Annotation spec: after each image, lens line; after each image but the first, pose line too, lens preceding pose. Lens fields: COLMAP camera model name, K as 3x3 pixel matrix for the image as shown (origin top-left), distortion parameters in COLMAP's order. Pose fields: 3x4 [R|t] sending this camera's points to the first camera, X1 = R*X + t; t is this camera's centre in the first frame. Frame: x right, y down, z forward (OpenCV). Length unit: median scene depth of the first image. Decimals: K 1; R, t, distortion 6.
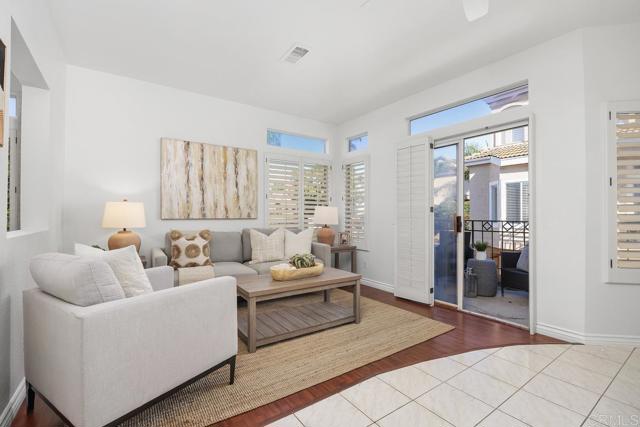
lens RADIAL K [[285.9, 0, 317.2], [0, 285.9, 212.4], [0, 0, 1]] dist [-0.010521, 0.000183]
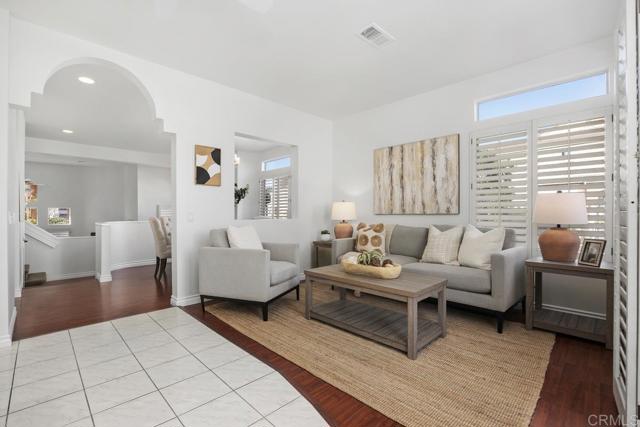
lens RADIAL K [[285.9, 0, 321.3], [0, 285.9, 215.0], [0, 0, 1]] dist [-0.010521, 0.000183]
pose [[0.187775, 0.003937, -0.982204, 0.600885], [0.019793, 0.999774, 0.007792, 0.011329], [0.982013, -0.020904, 0.187655, 0.483977]]
